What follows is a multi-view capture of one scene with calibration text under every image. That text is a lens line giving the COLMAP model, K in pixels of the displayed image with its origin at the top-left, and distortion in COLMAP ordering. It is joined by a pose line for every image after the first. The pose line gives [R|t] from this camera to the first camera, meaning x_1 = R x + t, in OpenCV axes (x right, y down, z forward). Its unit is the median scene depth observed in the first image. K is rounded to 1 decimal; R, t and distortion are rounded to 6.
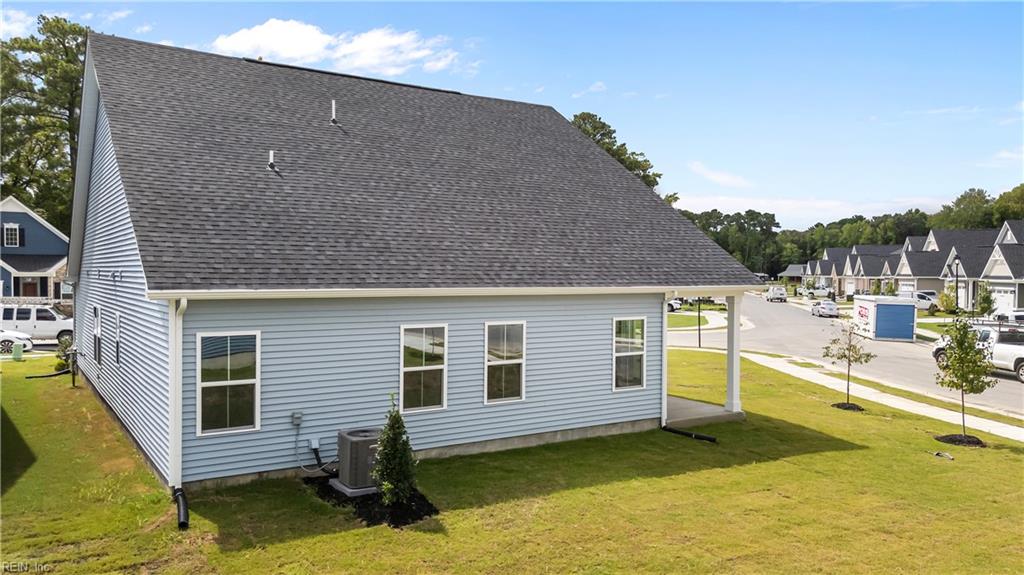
lens RADIAL K [[770.0, 0, 513.7], [0, 770.0, 284.8], [0, 0, 1]] dist [0.034786, -0.012407]
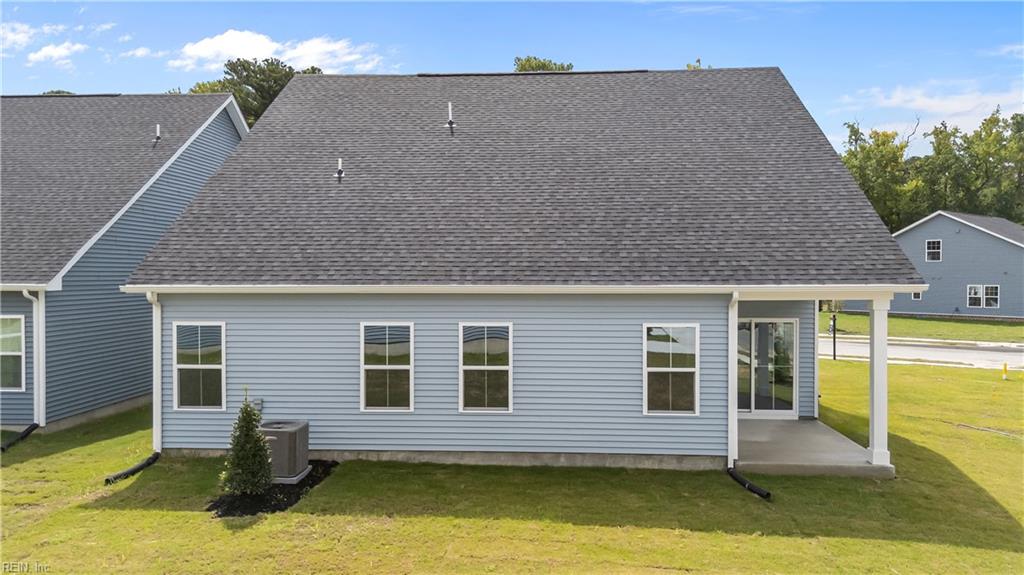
lens RADIAL K [[770.0, 0, 513.7], [0, 770.0, 284.8], [0, 0, 1]] dist [0.034786, -0.012407]
pose [[0.795741, 0.003523, -0.605626, 0.585804], [-0.004538, 0.999990, -0.000146, 0.003424], [0.605619, 0.002865, 0.795749, 0.314112]]
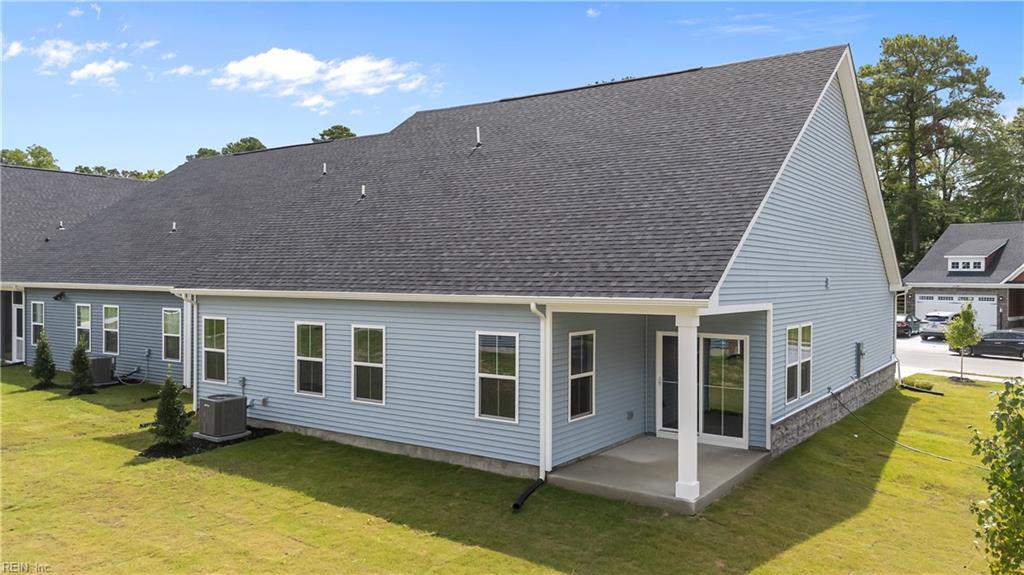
lens RADIAL K [[770.0, 0, 513.7], [0, 770.0, 284.8], [0, 0, 1]] dist [0.034786, -0.012407]
pose [[0.370351, 0.004883, -0.928879, 1.071529], [-0.018663, 0.999823, -0.002185, -0.008242], [0.928704, 0.018145, 0.370377, 0.829631]]
